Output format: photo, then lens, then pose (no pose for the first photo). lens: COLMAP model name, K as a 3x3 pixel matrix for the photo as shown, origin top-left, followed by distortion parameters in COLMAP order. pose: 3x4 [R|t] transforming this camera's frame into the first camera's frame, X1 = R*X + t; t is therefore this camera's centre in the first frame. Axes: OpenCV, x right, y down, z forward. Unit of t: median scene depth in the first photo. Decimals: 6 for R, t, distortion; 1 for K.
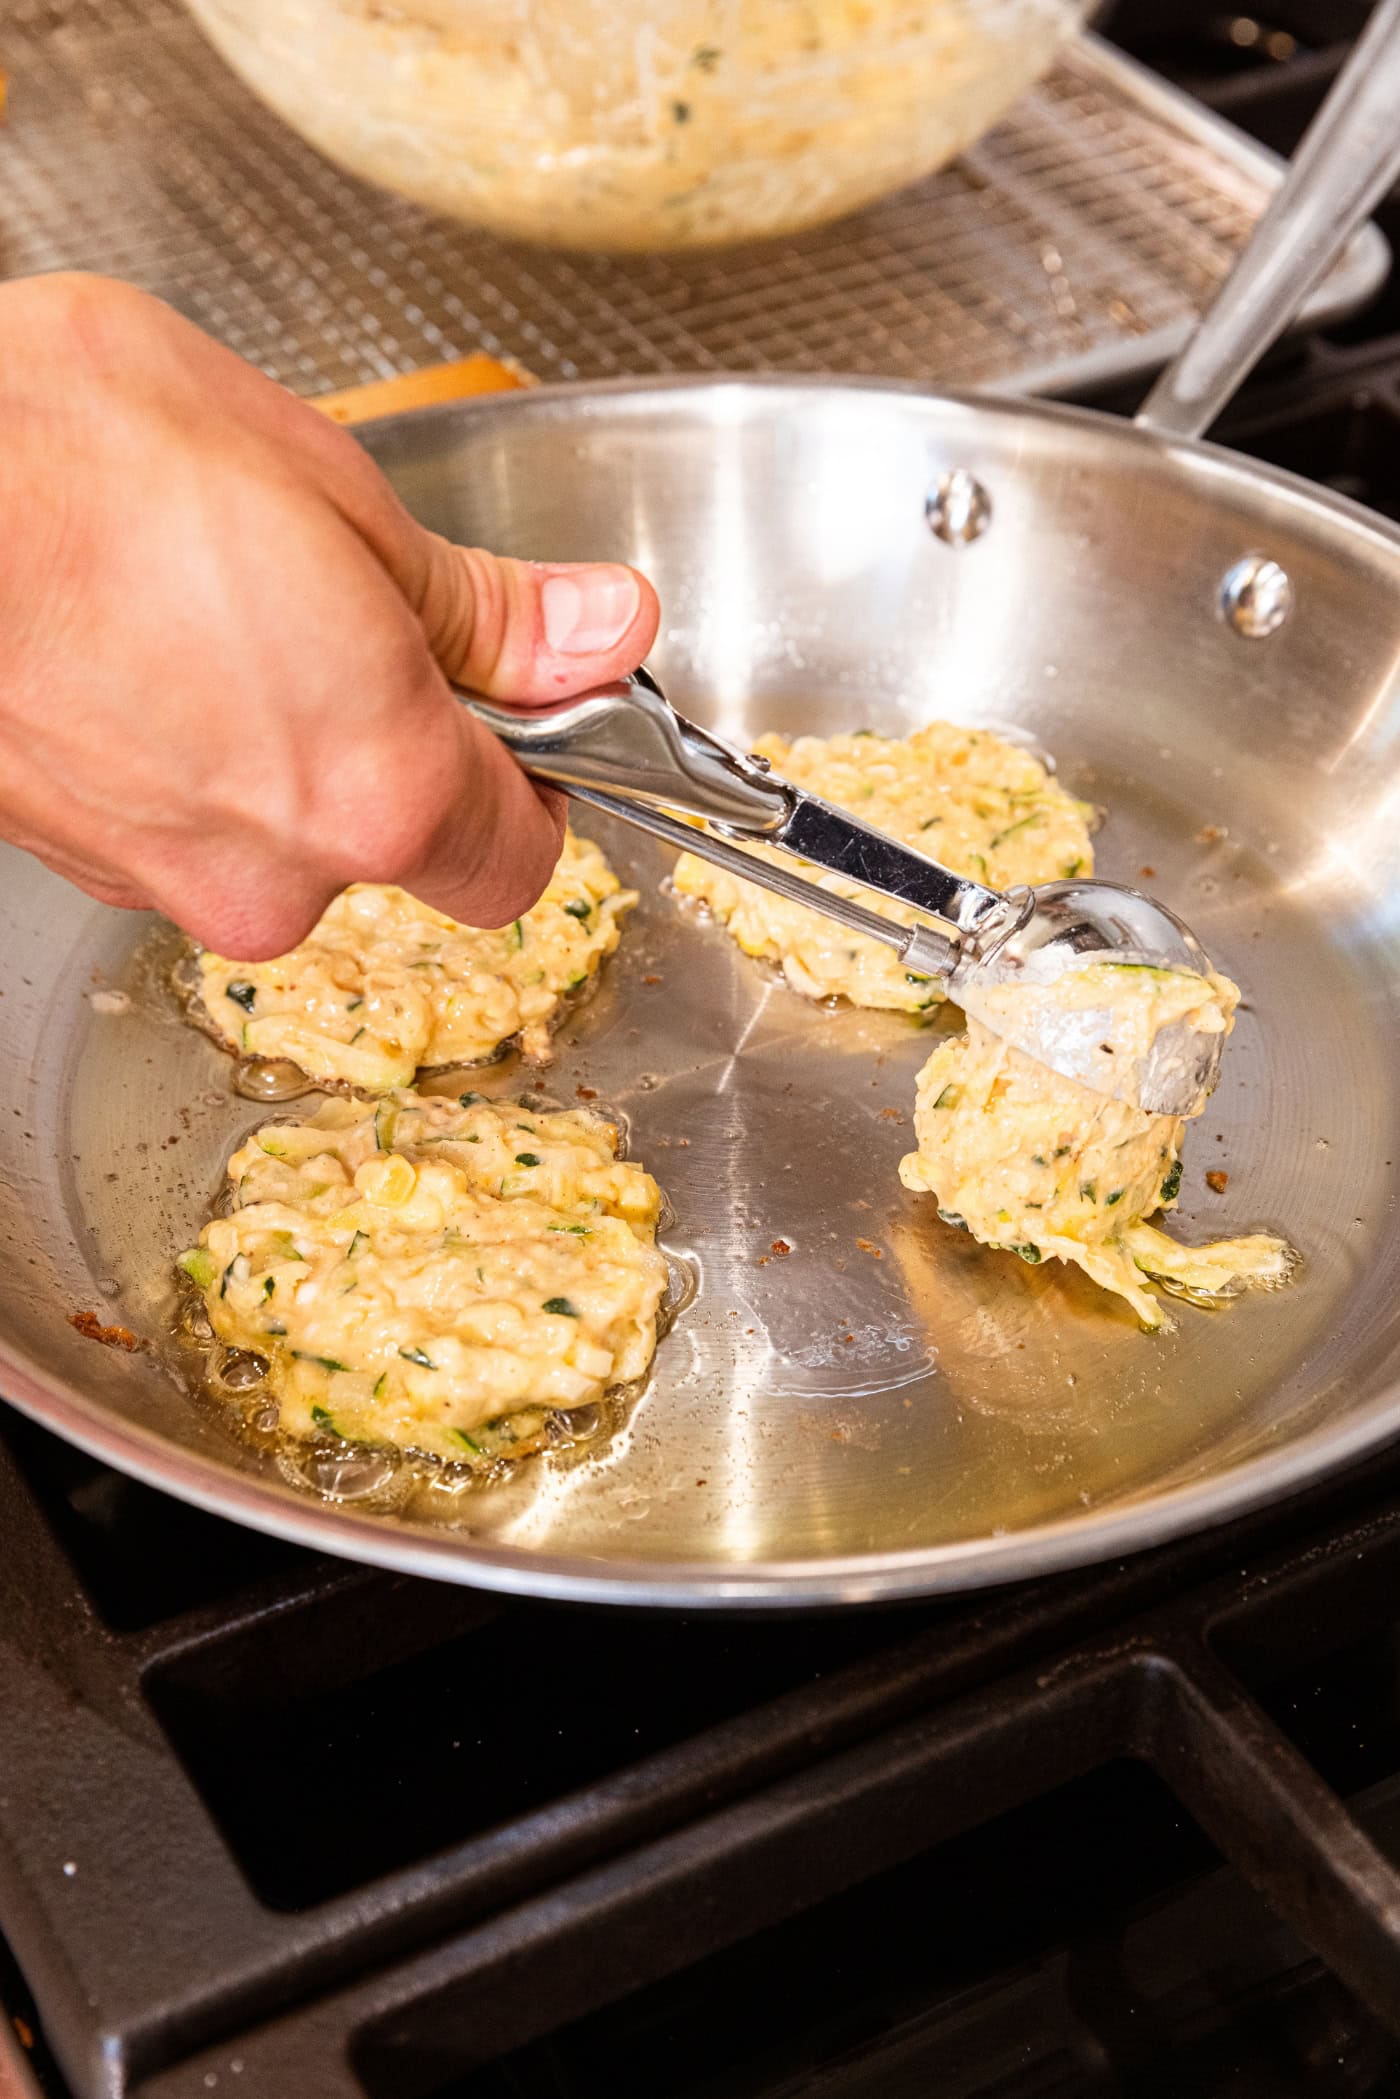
lens RADIAL K [[3194.3, 0, 700.0], [0, 3194.3, 1049.5], [0, 0, 1]] dist [0.031247, -0.365937]
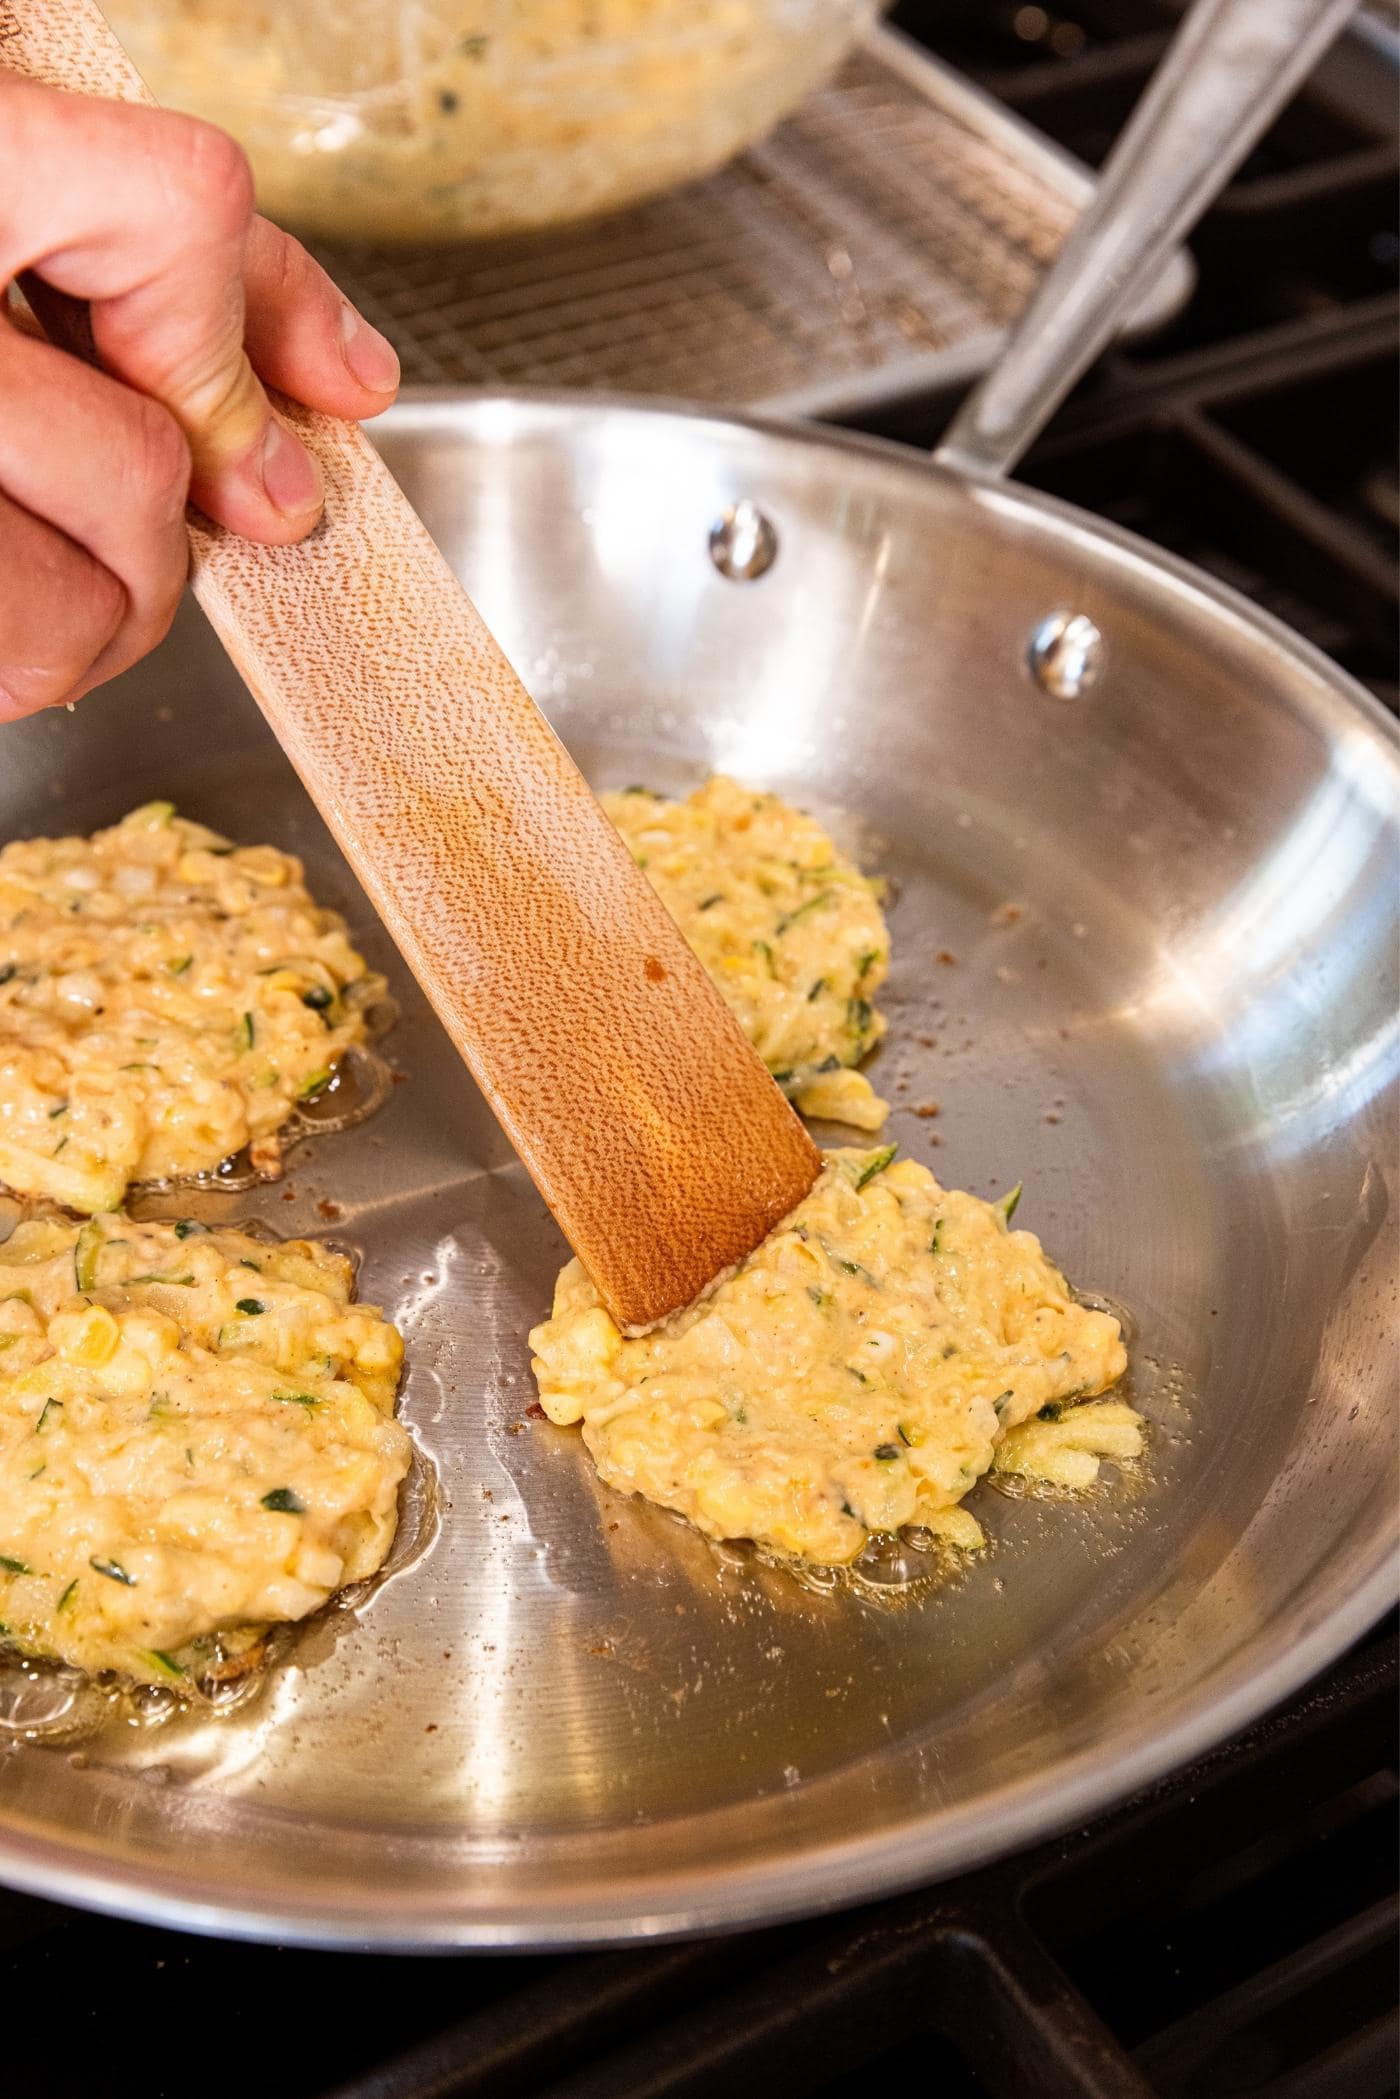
lens RADIAL K [[3063.5, 0, 700.0], [0, 3063.5, 1049.5], [0, 0, 1]] dist [-0.026514, -0.042112]
pose [[0.996705, 0.016654, 0.079382, 0.001018], [-0.018593, 0.999545, 0.023748, -0.054156], [-0.078950, -0.025145, 0.996561, 0.146544]]
